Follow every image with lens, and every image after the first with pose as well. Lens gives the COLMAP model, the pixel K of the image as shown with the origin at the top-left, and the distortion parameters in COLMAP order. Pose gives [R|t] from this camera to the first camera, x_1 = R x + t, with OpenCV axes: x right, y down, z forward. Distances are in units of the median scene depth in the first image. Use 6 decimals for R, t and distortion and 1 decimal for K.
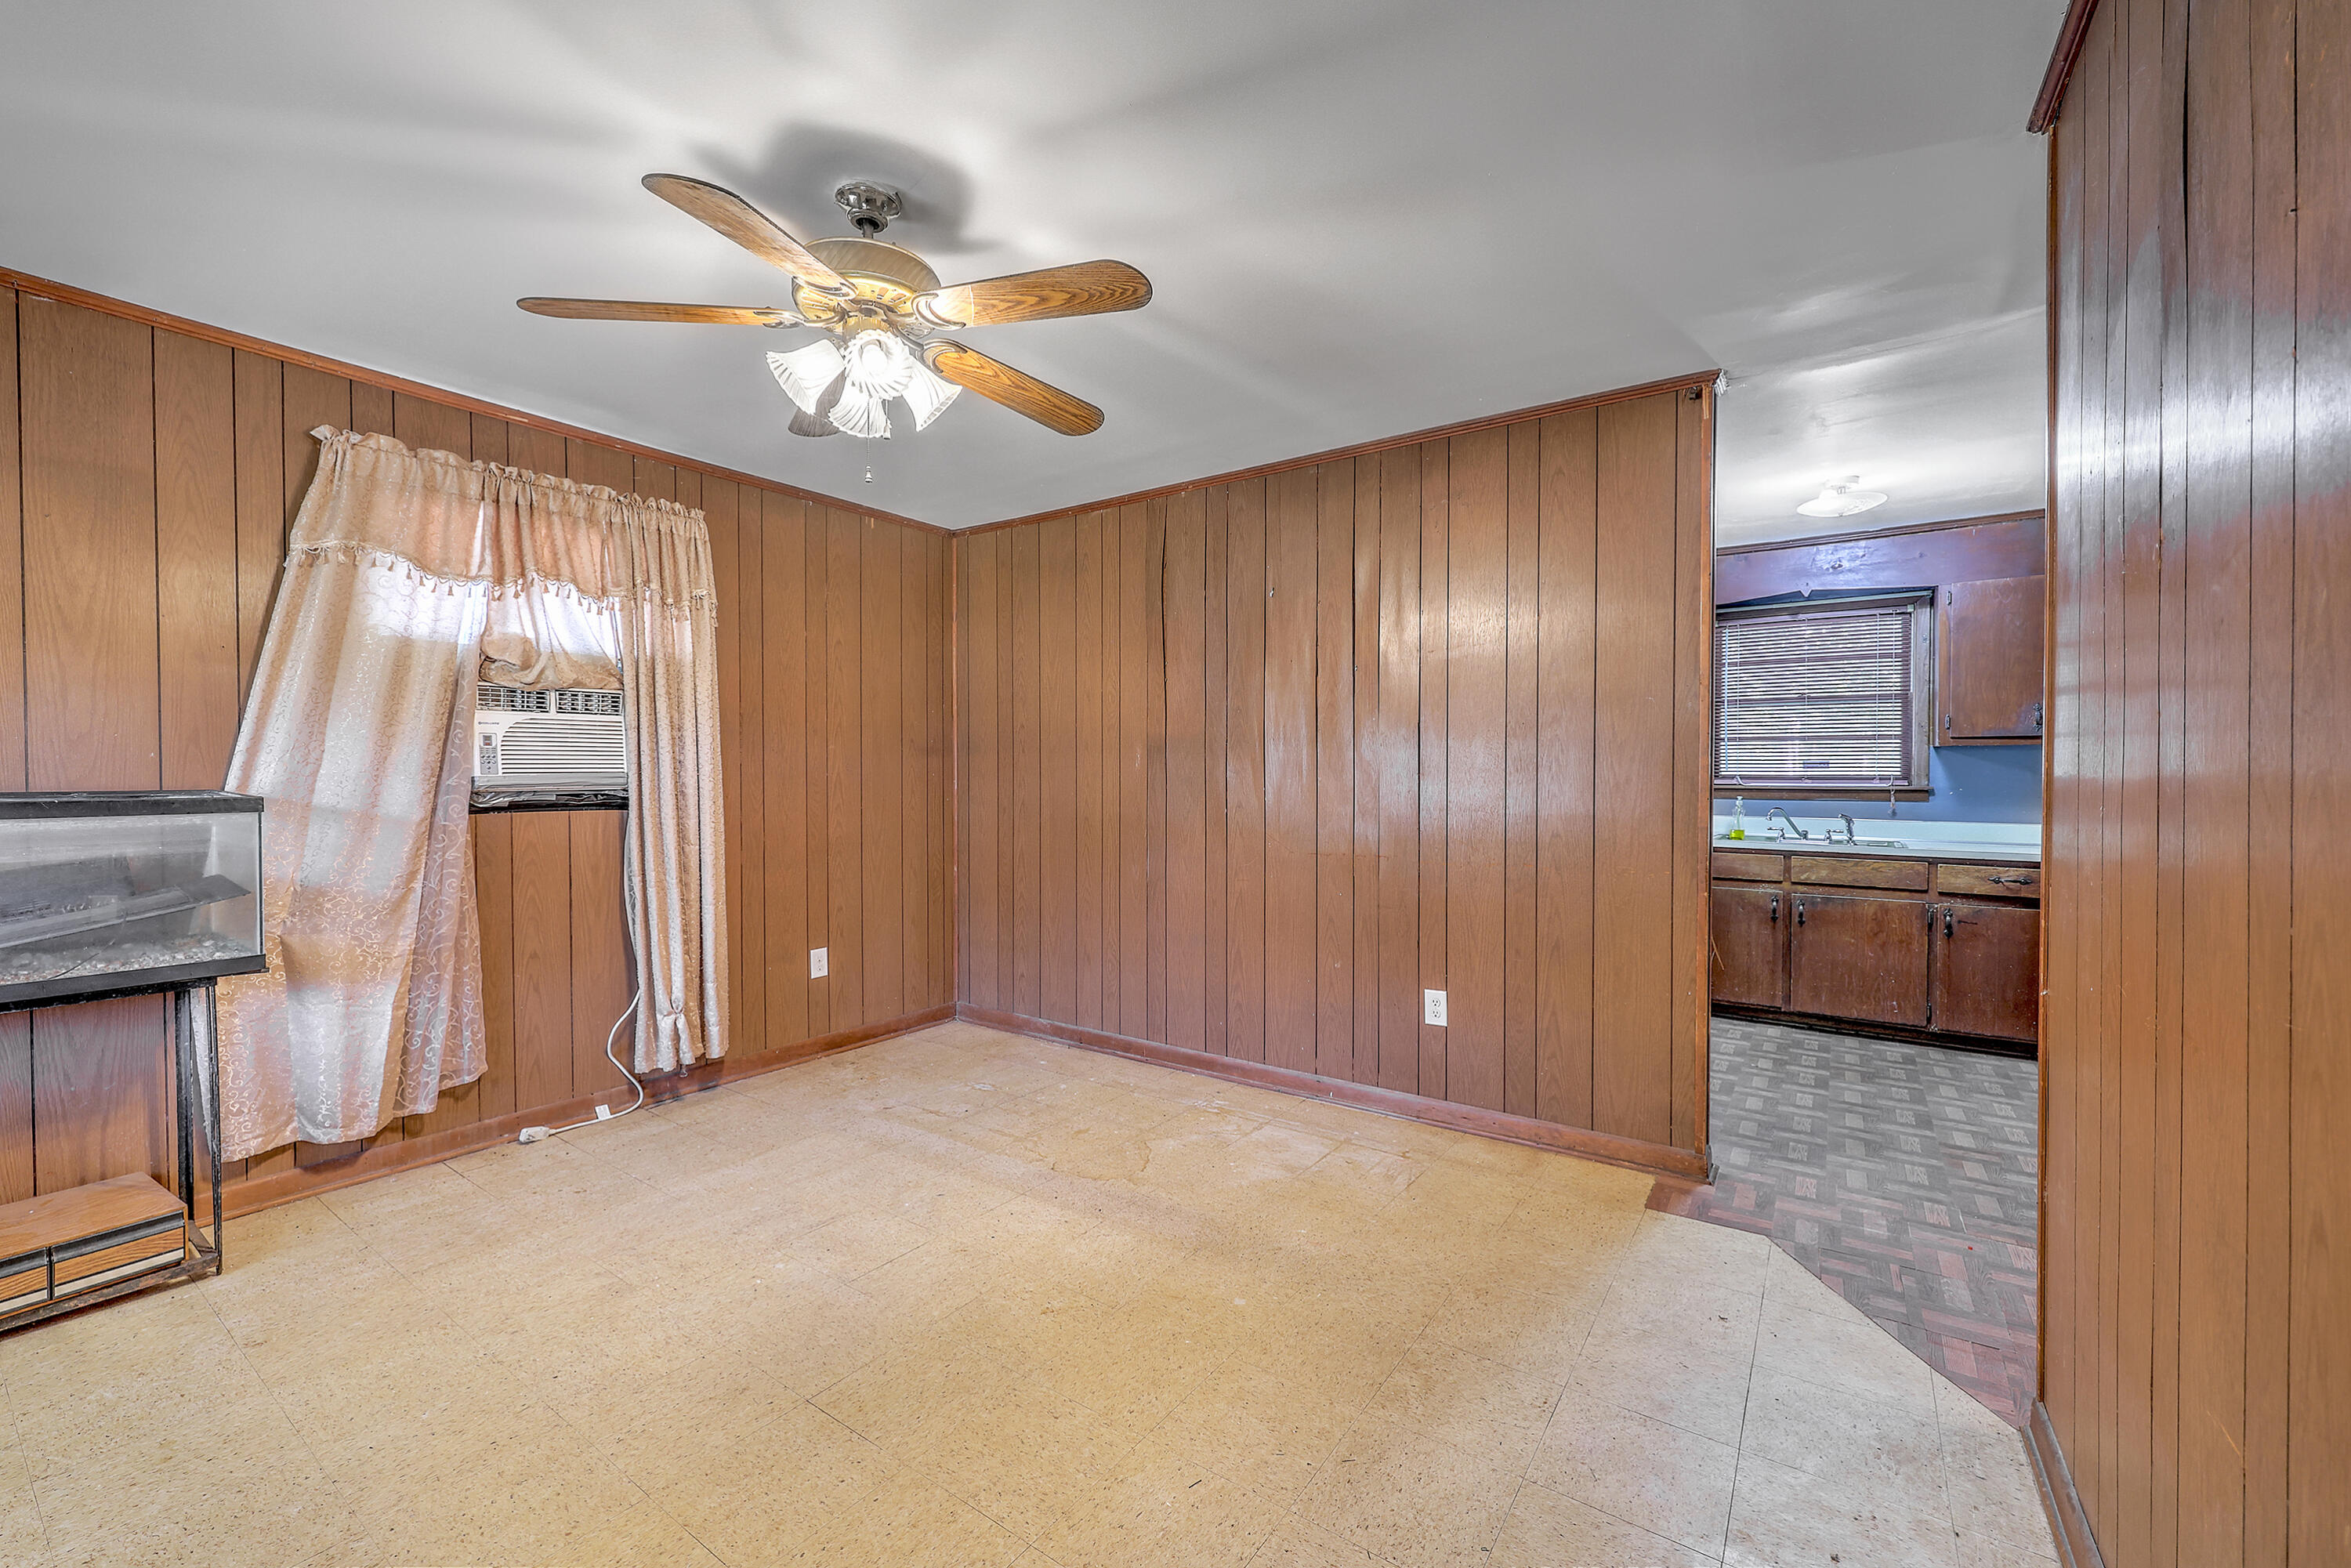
lens RADIAL K [[941.1, 0, 1176.1], [0, 941.1, 788.9], [0, 0, 1]] dist [0.000019, 0.000345]
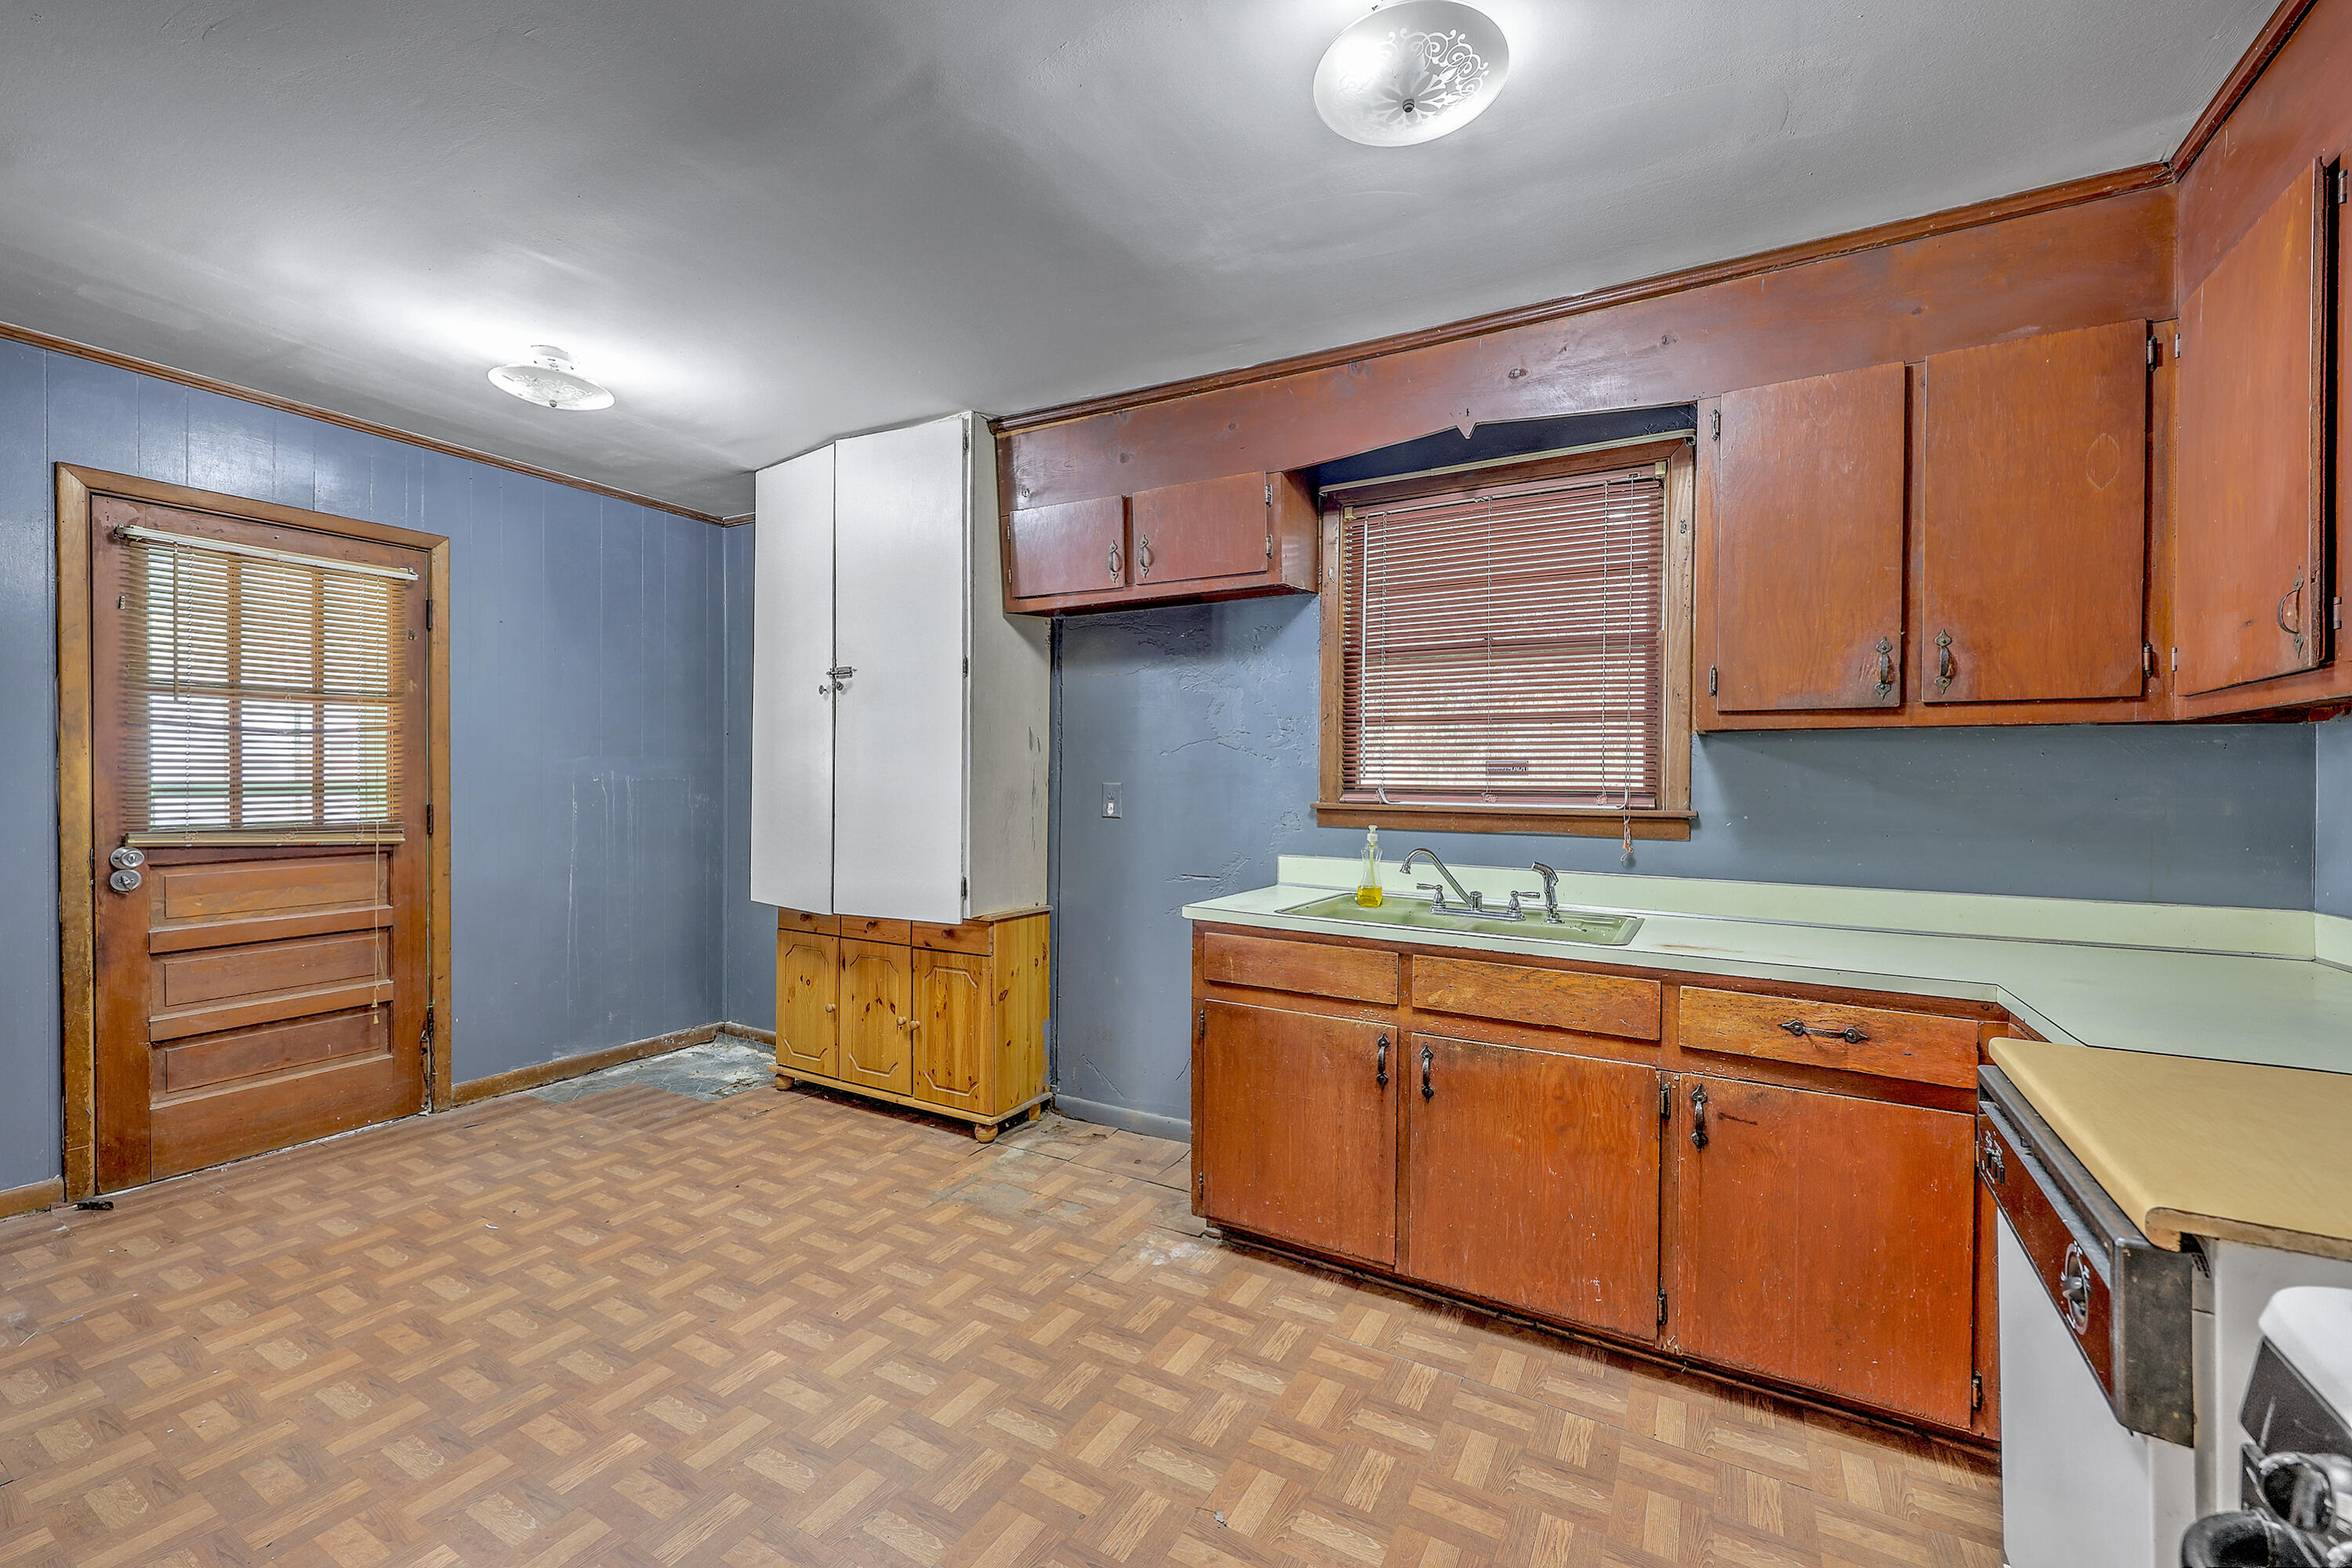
lens RADIAL K [[941.5, 0, 1174.9], [0, 941.5, 789.9], [0, 0, 1]] dist [0.000019, 0.000345]
pose [[0.994912, 0.010889, 0.100159, 0.486326], [-0.010198, 0.999921, -0.007403, -0.007952], [-0.100231, 0.006344, 0.994944, 0.534614]]
